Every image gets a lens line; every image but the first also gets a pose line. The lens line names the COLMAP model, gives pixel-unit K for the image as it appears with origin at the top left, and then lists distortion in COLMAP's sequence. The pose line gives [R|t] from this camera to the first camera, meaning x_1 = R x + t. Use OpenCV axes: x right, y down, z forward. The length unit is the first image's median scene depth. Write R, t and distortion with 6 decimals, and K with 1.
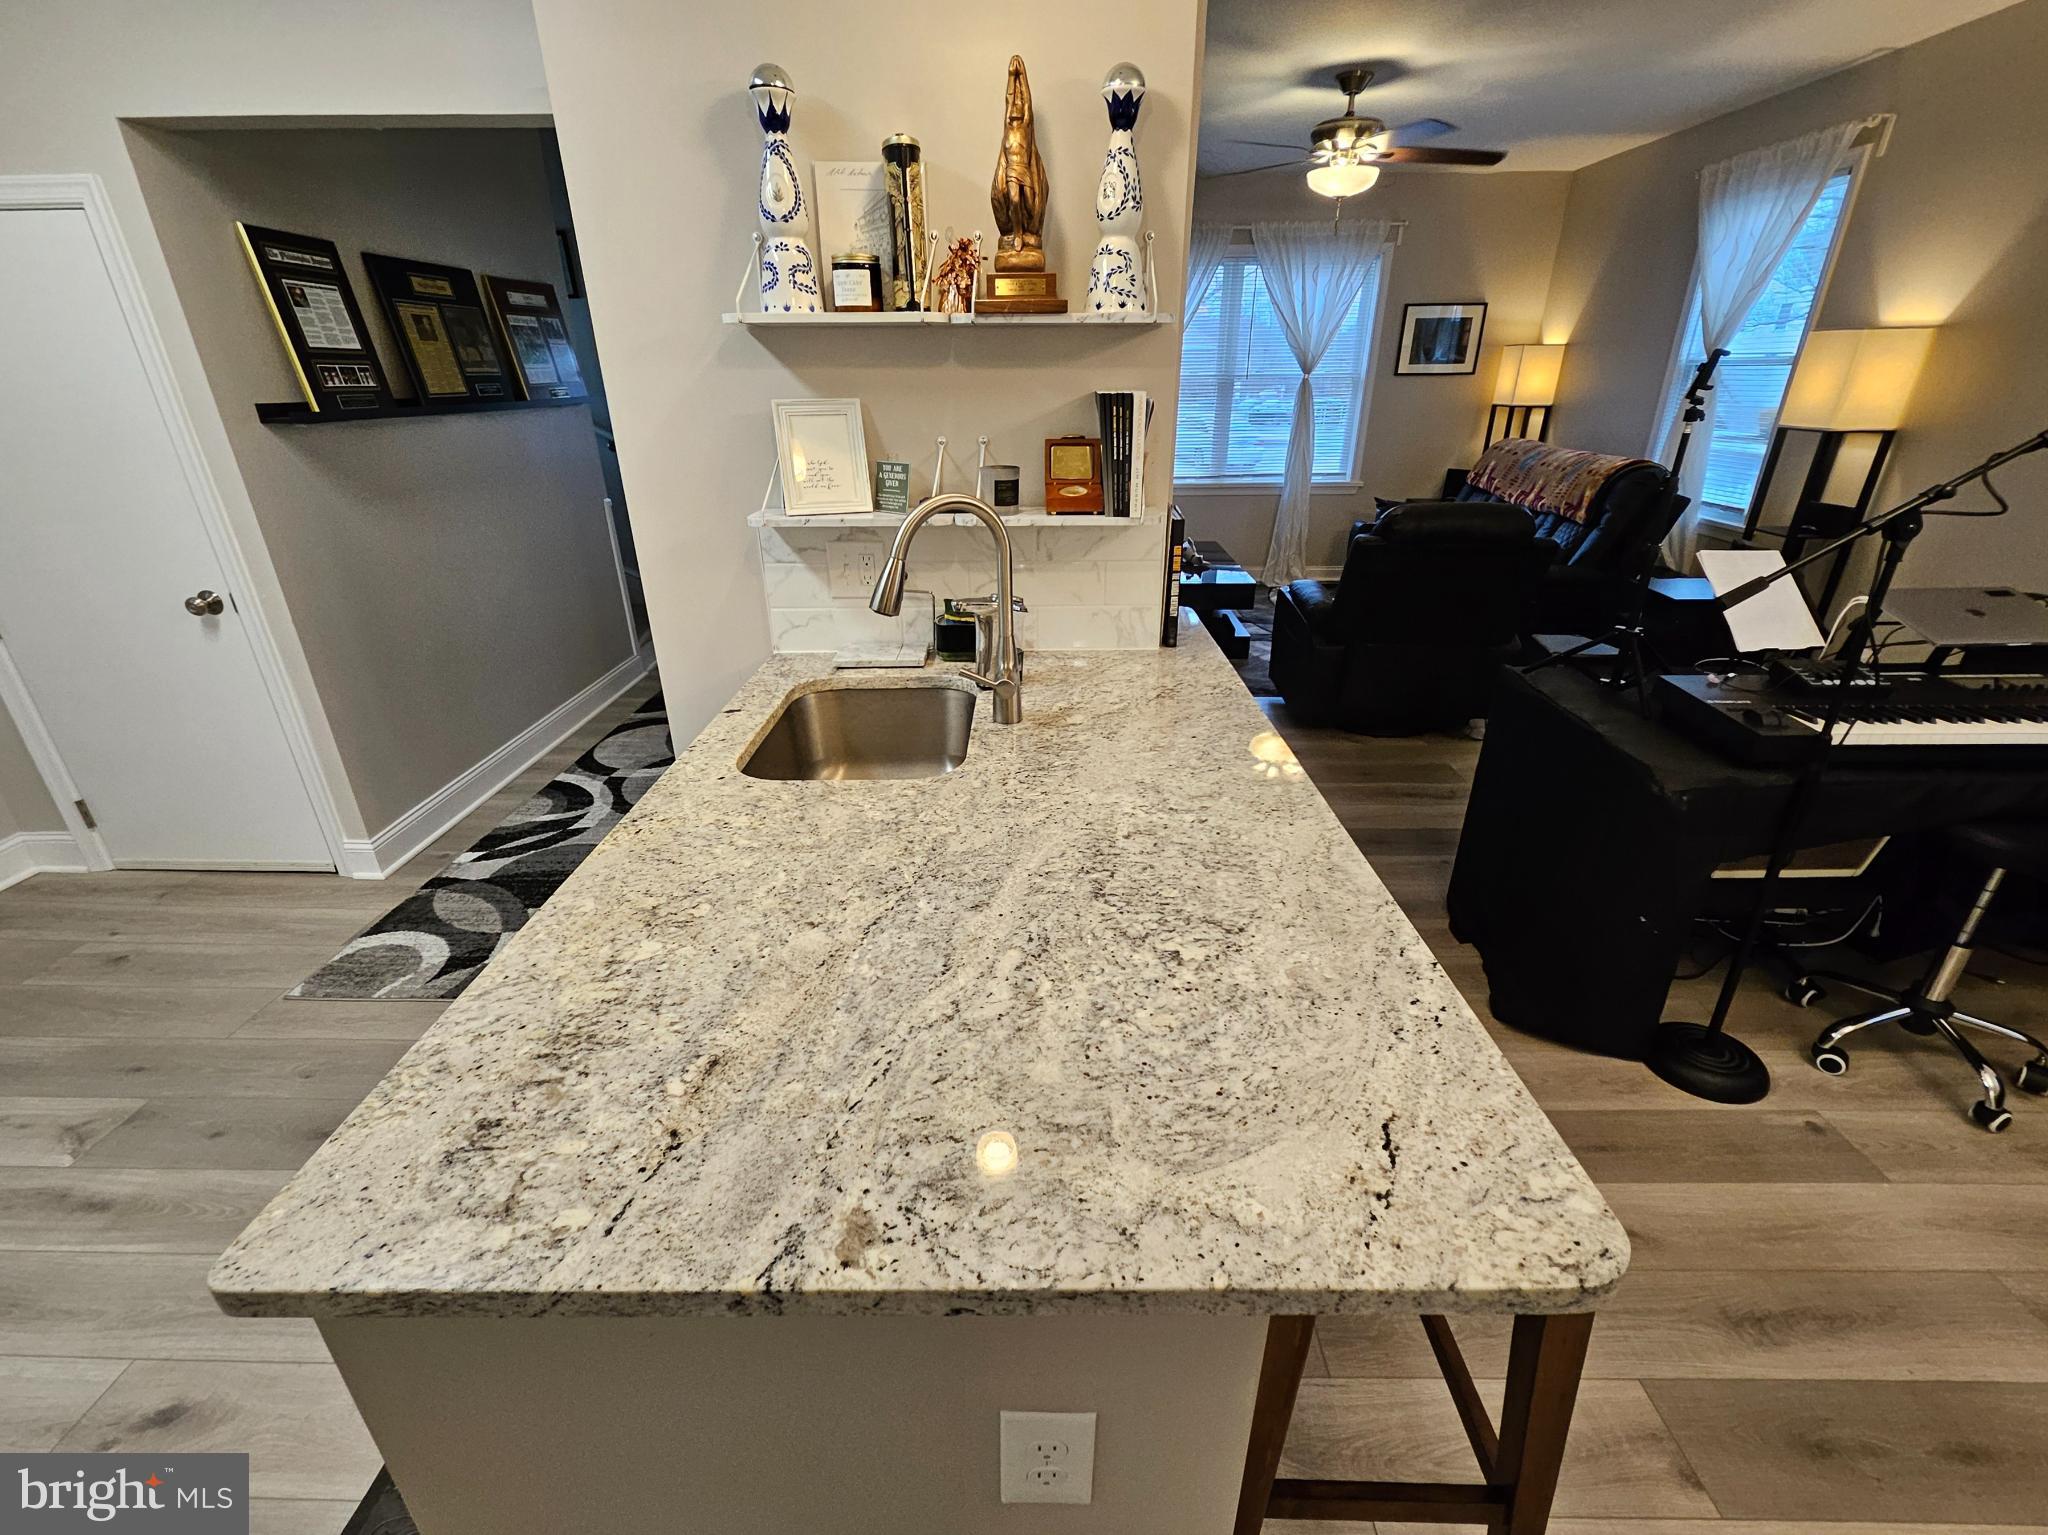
lens RADIAL K [[895.1, 0, 1027.1], [0, 895.1, 774.2], [0, 0, 1]] dist [0.006135, -0.001473]
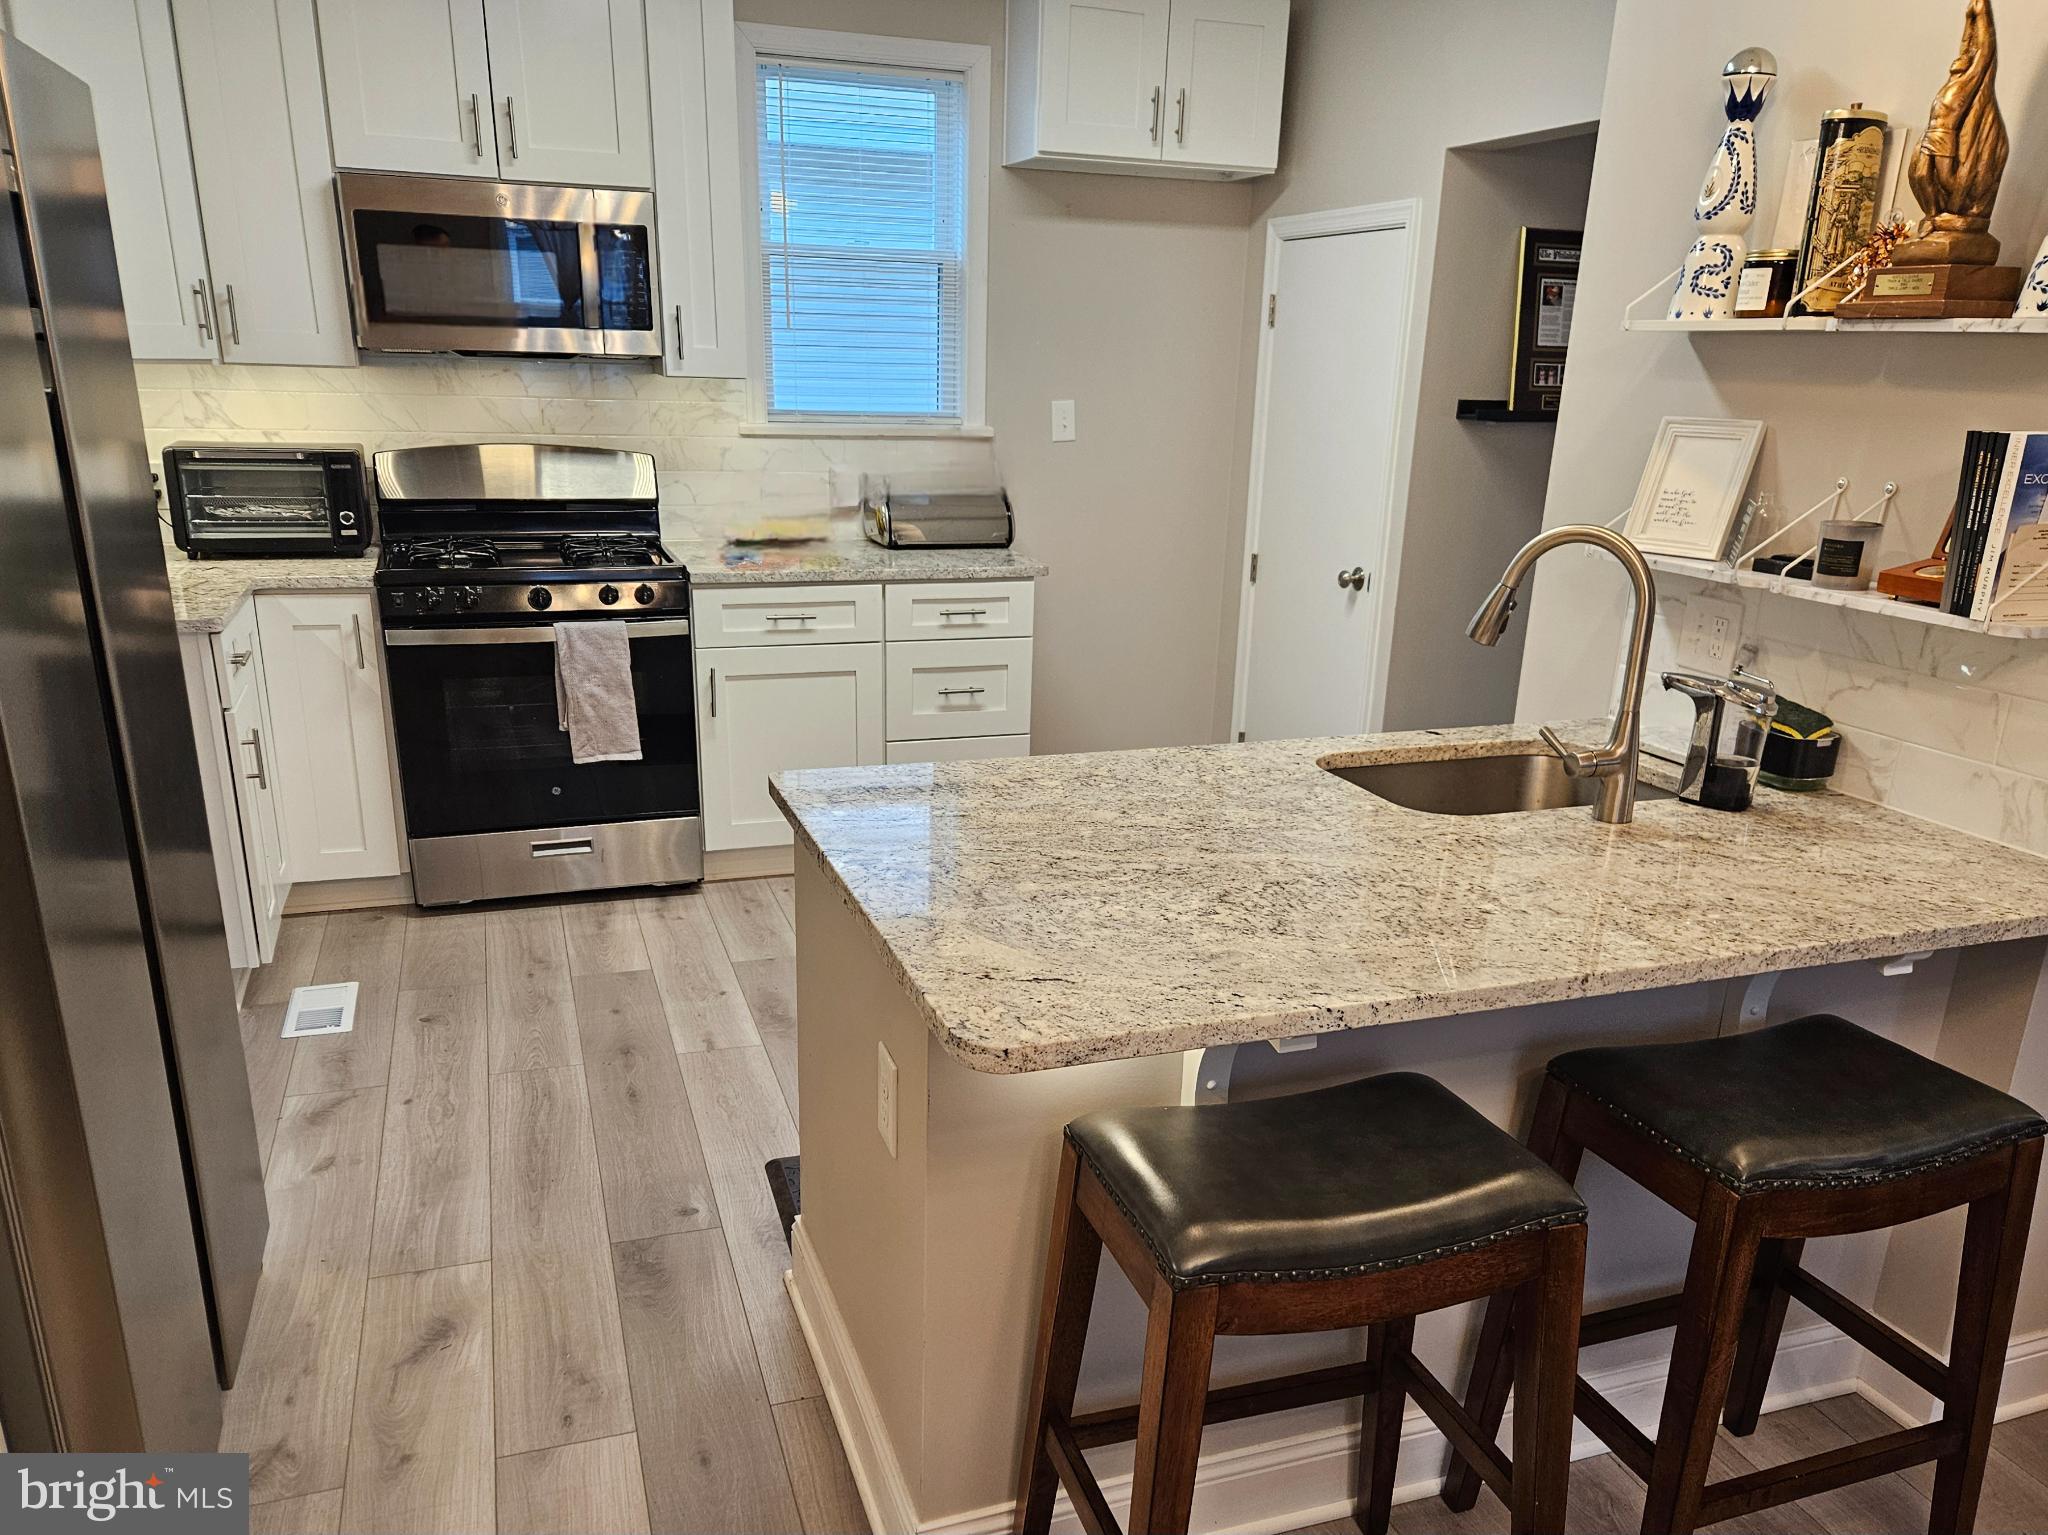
lens RADIAL K [[1533.8, 0, 1052.3], [0, 1533.8, 870.1], [0, 0, 1]] dist [0.065635, -0.033886]
pose [[0.346853, 0.315412, -0.883294, 0.649672], [-0.410214, 0.897924, 0.159553, -0.023178], [0.843456, 0.306999, 0.440834, 0.002202]]
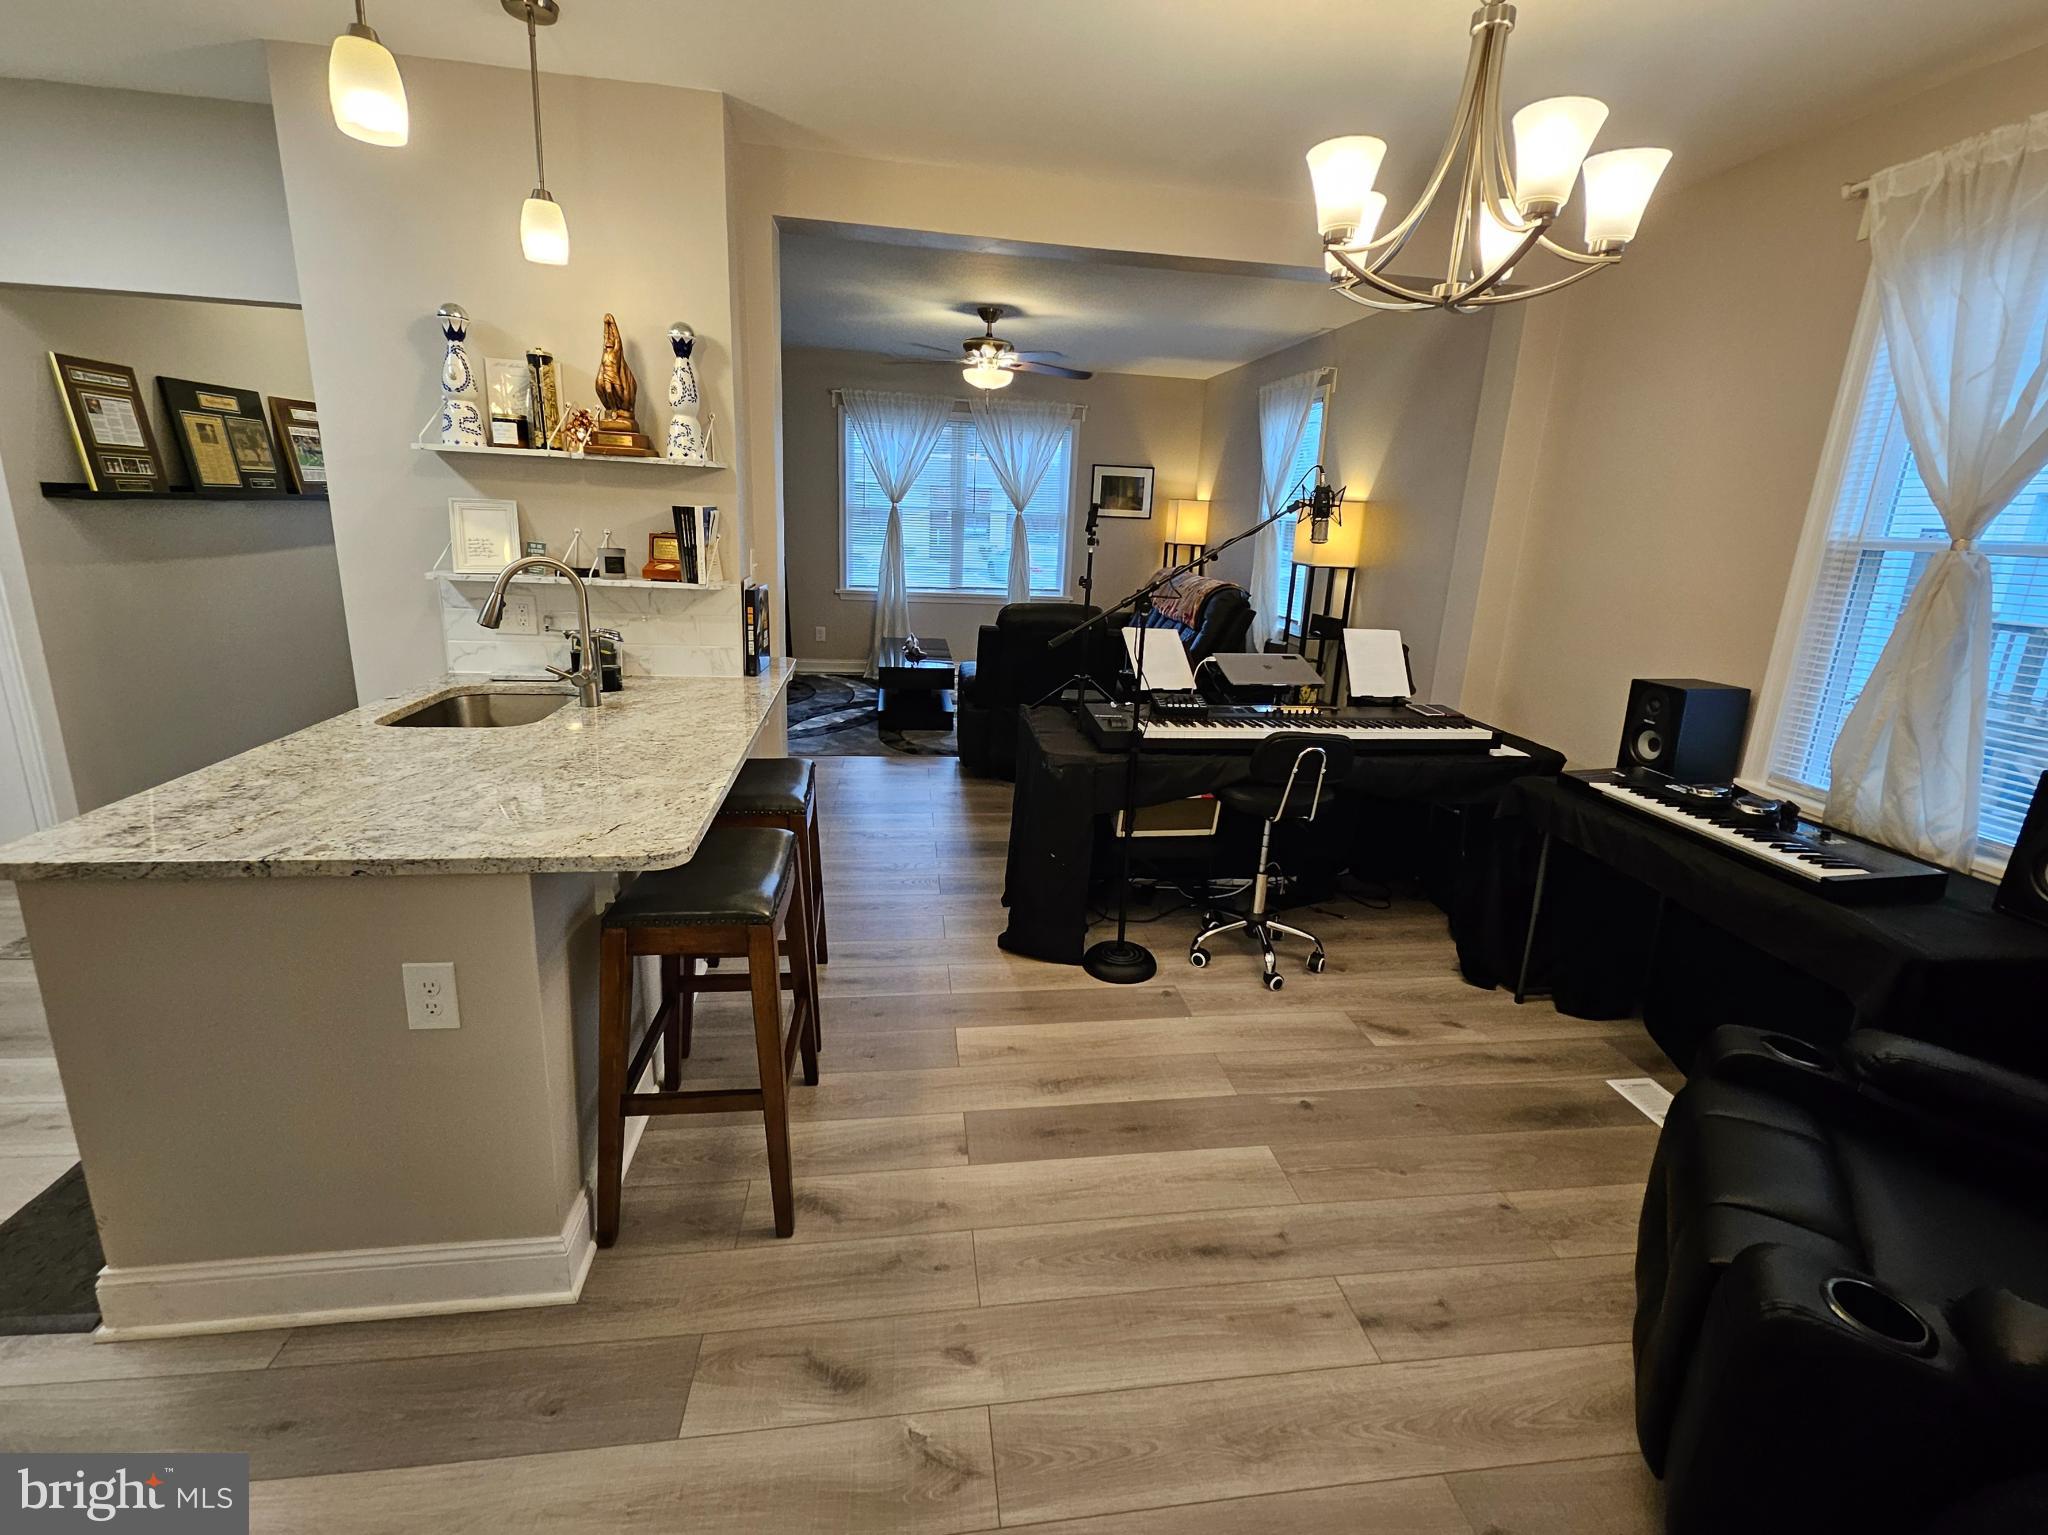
lens RADIAL K [[895.1, 0, 1025.5], [0, 895.1, 733.1], [0, 0, 1]] dist [0.006135, -0.001473]
pose [[0.987101, 0.014127, 0.159476, 0.295163], [0.013476, 0.985233, -0.170687, 0.161274], [-0.159532, 0.170634, 0.972334, -0.369643]]
